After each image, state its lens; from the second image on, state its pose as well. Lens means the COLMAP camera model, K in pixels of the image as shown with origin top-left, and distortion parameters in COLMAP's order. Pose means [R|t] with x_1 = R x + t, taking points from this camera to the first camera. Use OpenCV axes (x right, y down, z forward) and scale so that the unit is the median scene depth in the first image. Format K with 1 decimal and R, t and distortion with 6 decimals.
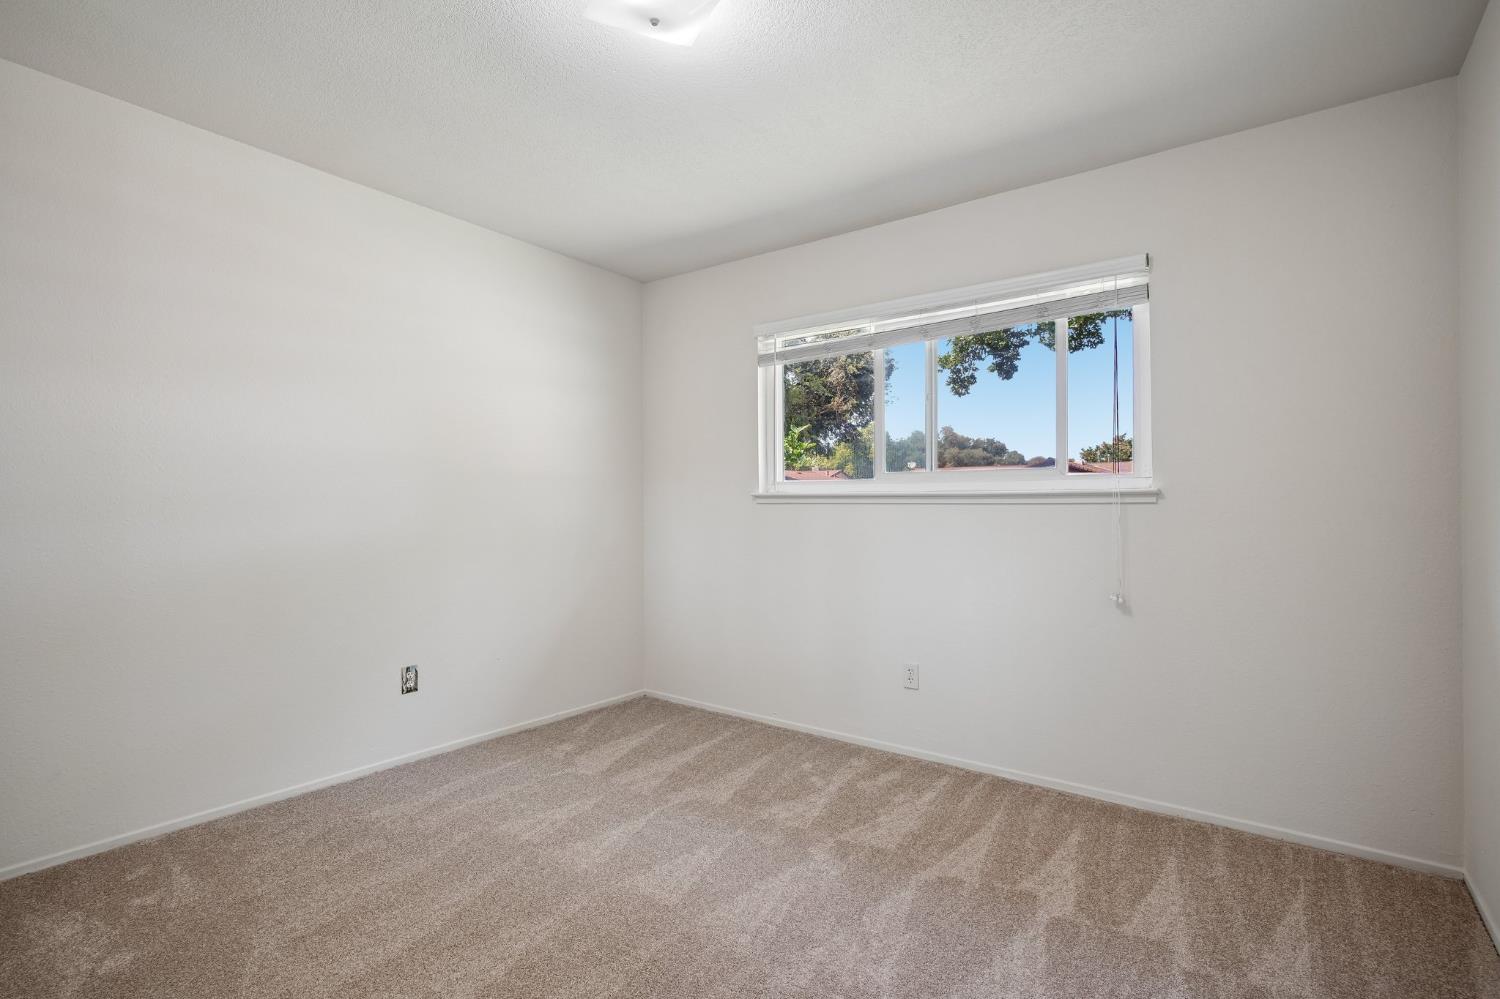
lens RADIAL K [[719.6, 0, 754.0], [0, 719.6, 503.5], [0, 0, 1]] dist [-0.006341, 0.003798]
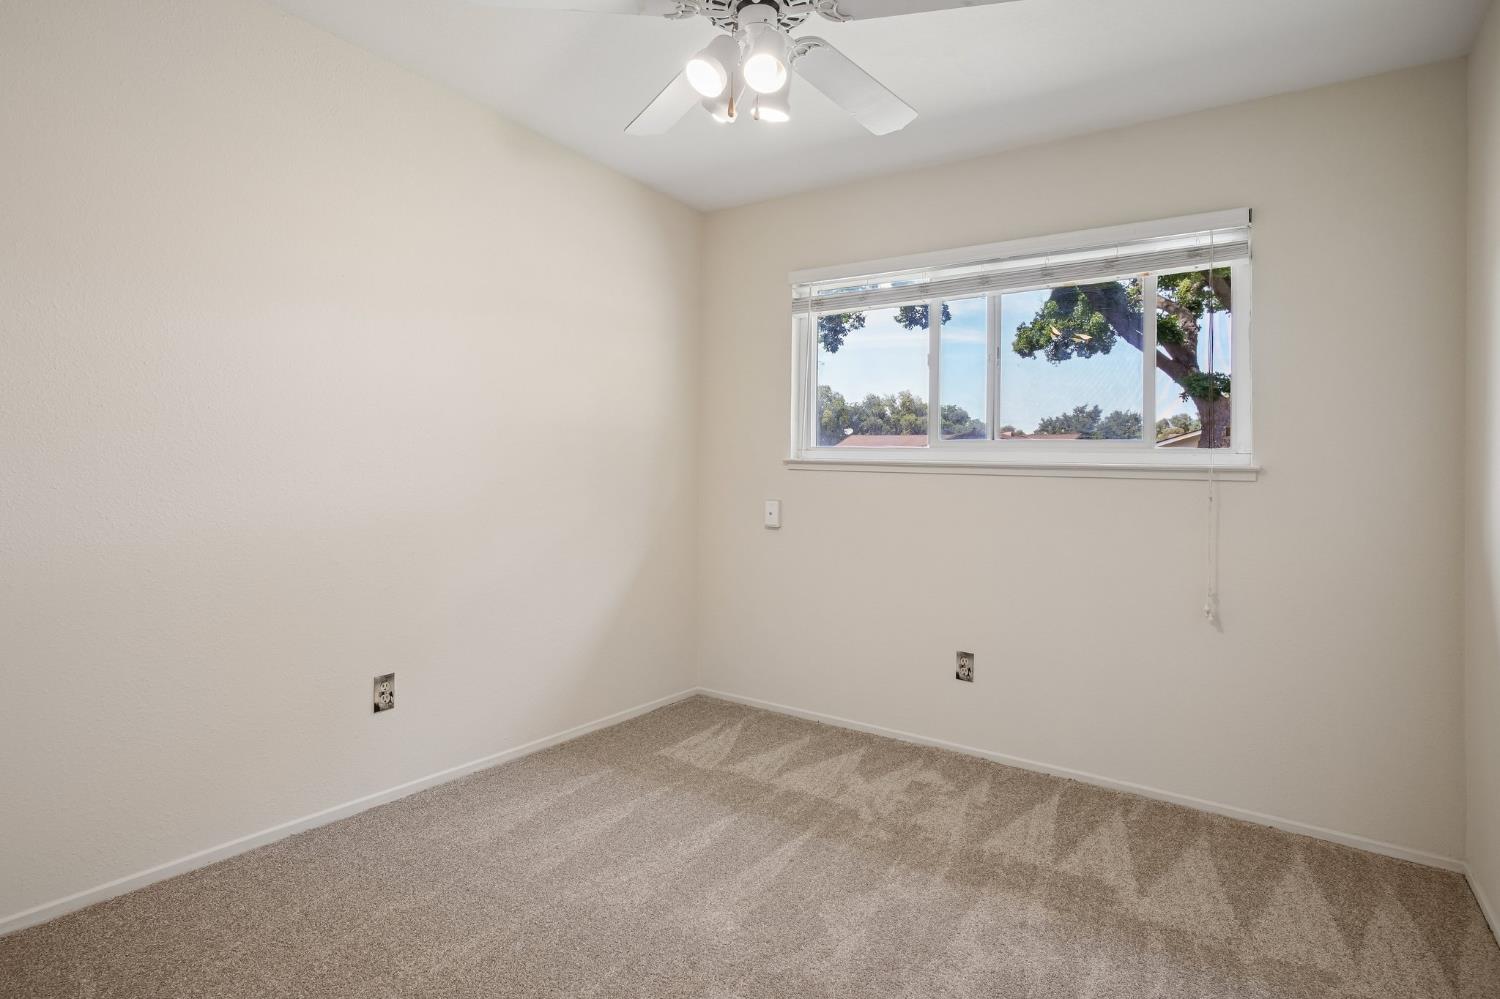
lens RADIAL K [[719.6, 0, 701.0], [0, 719.6, 463.5], [0, 0, 1]] dist [-0.006341, 0.003798]
pose [[0.997193, 0.024968, 0.070583, -0.178068], [-0.024806, 0.999687, -0.003171, -0.002430], [-0.070640, 0.001411, 0.997501, 0.122160]]
